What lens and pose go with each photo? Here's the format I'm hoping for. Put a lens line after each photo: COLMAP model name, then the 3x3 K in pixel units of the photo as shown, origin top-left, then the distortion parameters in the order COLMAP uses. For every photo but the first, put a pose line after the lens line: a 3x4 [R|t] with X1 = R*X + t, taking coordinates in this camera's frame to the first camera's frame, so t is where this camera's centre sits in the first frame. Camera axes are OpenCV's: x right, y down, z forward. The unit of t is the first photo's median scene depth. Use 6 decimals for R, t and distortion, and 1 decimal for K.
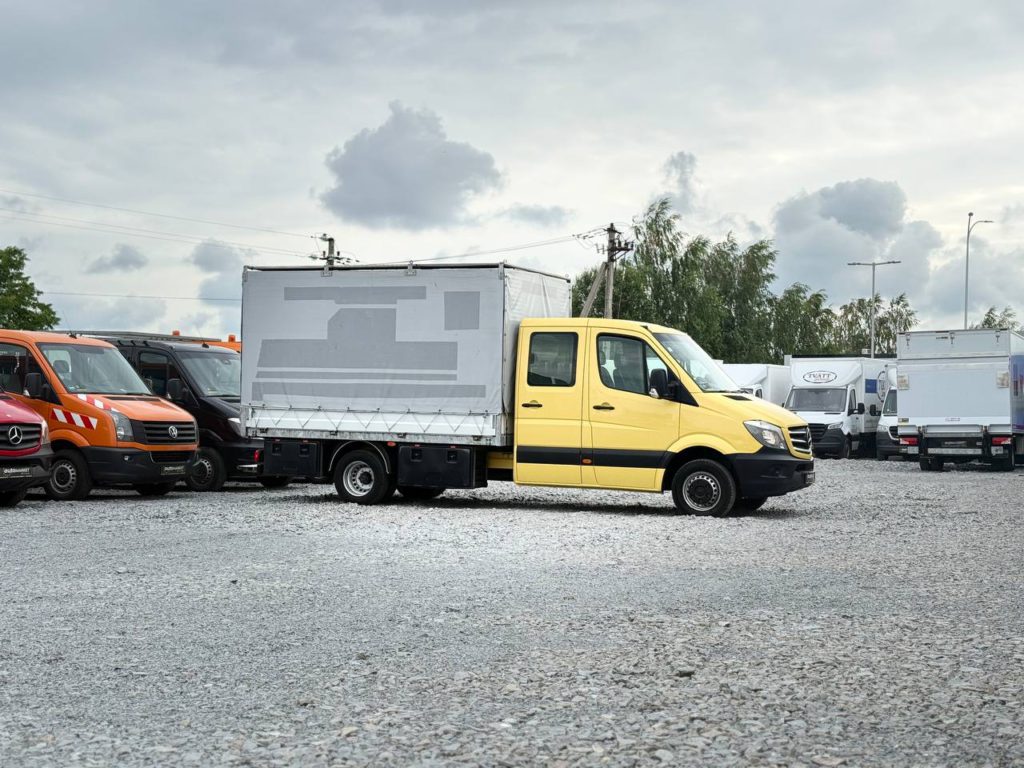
lens RADIAL K [[1433.4, 0, 514.3], [0, 1433.4, 418.3], [0, 0, 1]] dist [0.098821, 0.029936]
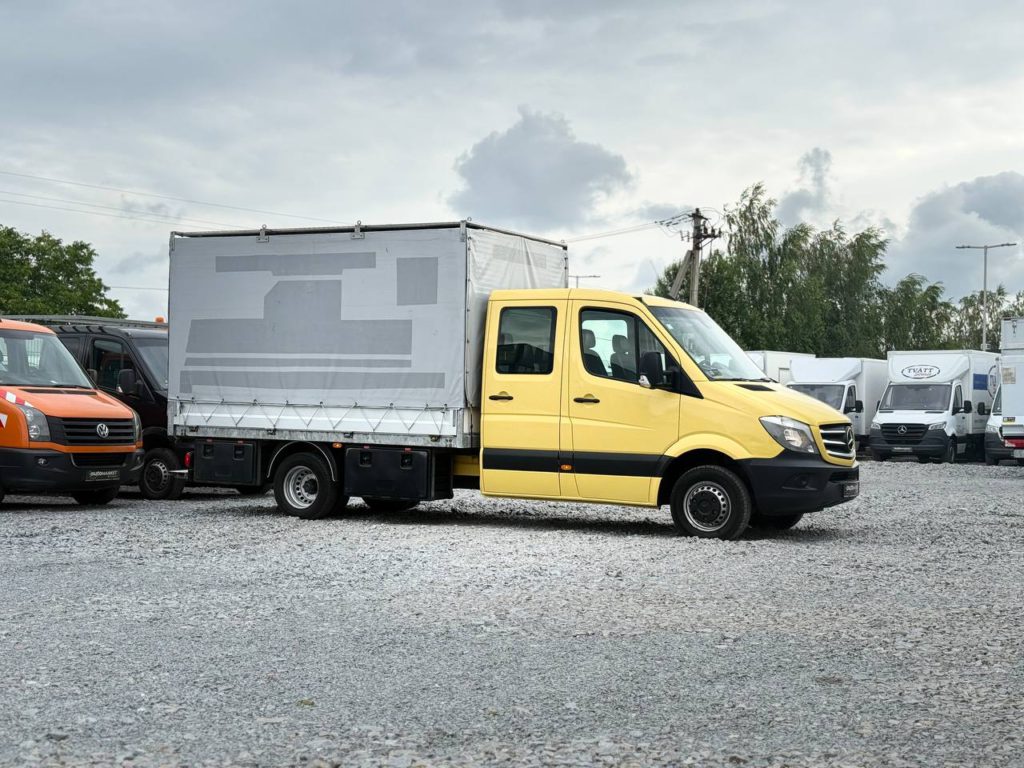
lens RADIAL K [[1435.8, 0, 508.5], [0, 1435.8, 407.7], [0, 0, 1]] dist [0.095110, 0.037325]
pose [[0.996296, 0.000025, -0.085986, 0.082953], [-0.000707, 0.999968, -0.007907, 0.002803], [0.085983, 0.007938, 0.996265, 0.190000]]
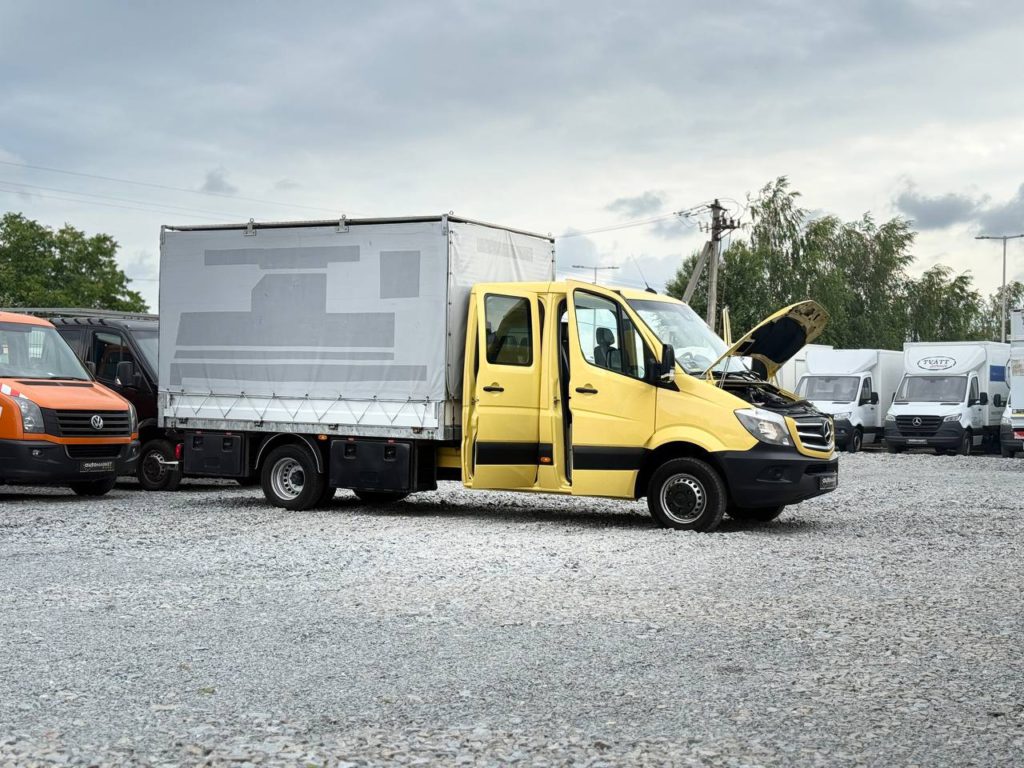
lens RADIAL K [[1435.8, 0, 508.5], [0, 1435.8, 407.7], [0, 0, 1]] dist [0.095110, 0.037325]
pose [[0.994193, 0.001190, -0.107607, 0.110854], [-0.001382, 0.999998, -0.001713, 0.002119], [0.107605, 0.001852, 0.994192, 0.186751]]
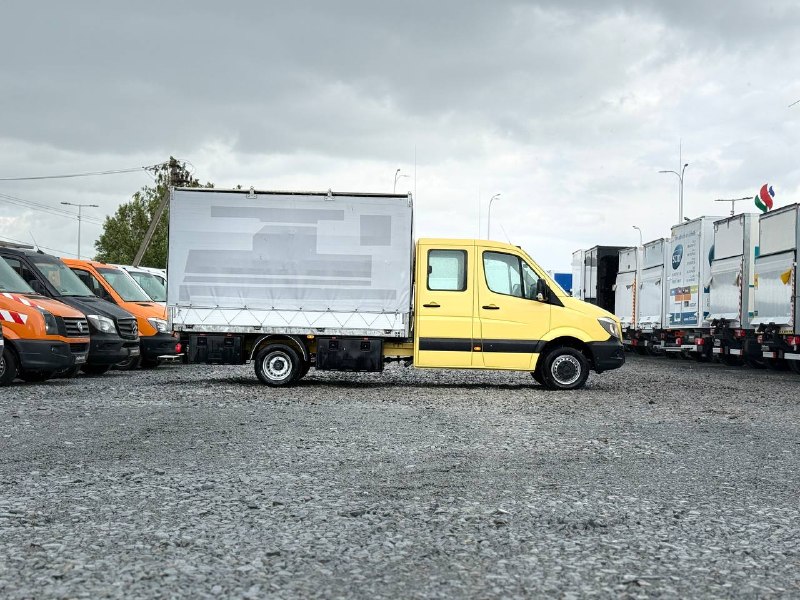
lens RADIAL K [[735.9, 0, 386.9], [0, 735.9, 302.2], [0, 0, 1]] dist [0.082239, 0.001956]
pose [[0.920858, 0.007463, 0.389827, -0.273053], [0.000678, 0.999785, -0.020742, 0.001433], [-0.389898, 0.019364, 0.920654, 0.392765]]
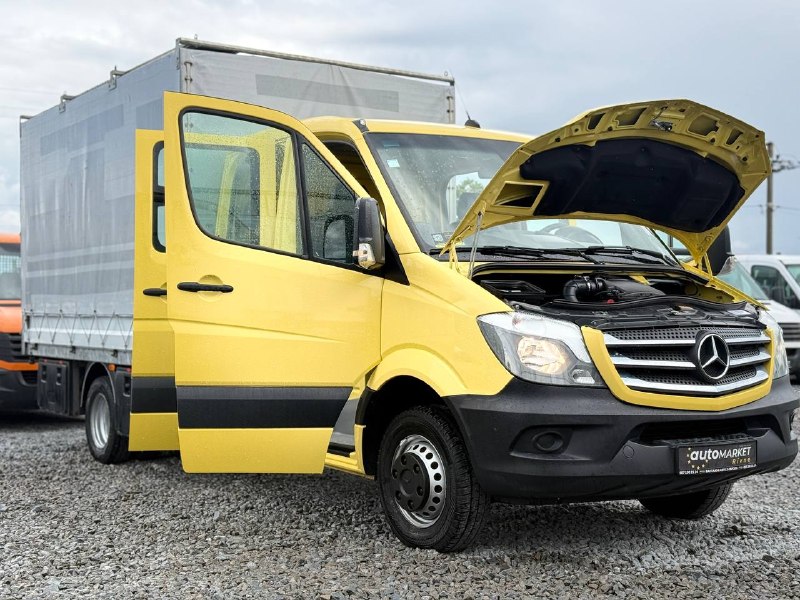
lens RADIAL K [[1145.6, 0, 391.4], [0, 1145.6, 300.3], [0, 0, 1]] dist [0.085618, -0.022010]
pose [[0.833526, -0.031528, -0.551580, 0.291054], [0.017685, 0.999381, -0.030400, 0.006307], [0.552198, 0.015584, 0.833568, 0.654492]]
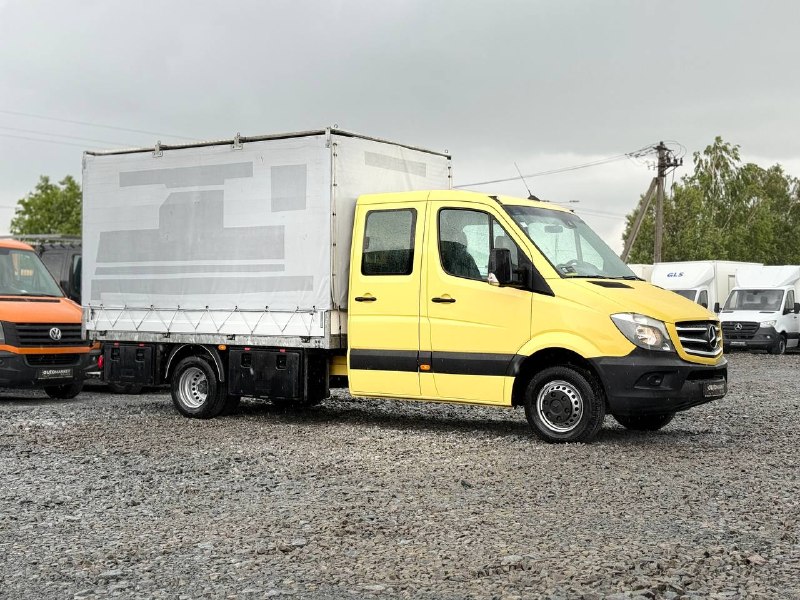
lens RADIAL K [[1143.2, 0, 396.0], [0, 1143.2, 282.4], [0, 0, 1]] dist [0.091129, -0.072042]
pose [[0.978078, -0.017972, -0.207460, 0.159730], [0.010217, 0.999211, -0.038392, 0.006446], [0.207986, 0.035431, 0.977490, 0.351329]]
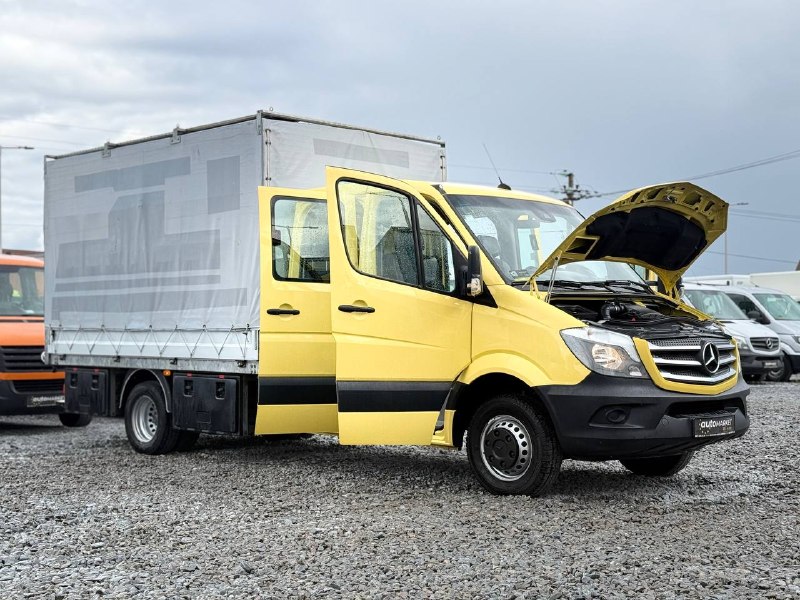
lens RADIAL K [[1145.6, 0, 391.4], [0, 1145.6, 300.3], [0, 0, 1]] dist [0.085618, -0.022010]
pose [[0.924083, -0.034307, -0.380649, 0.250756], [0.020976, 0.999015, -0.039114, 0.006039], [0.381616, 0.028160, 0.923892, 0.494929]]
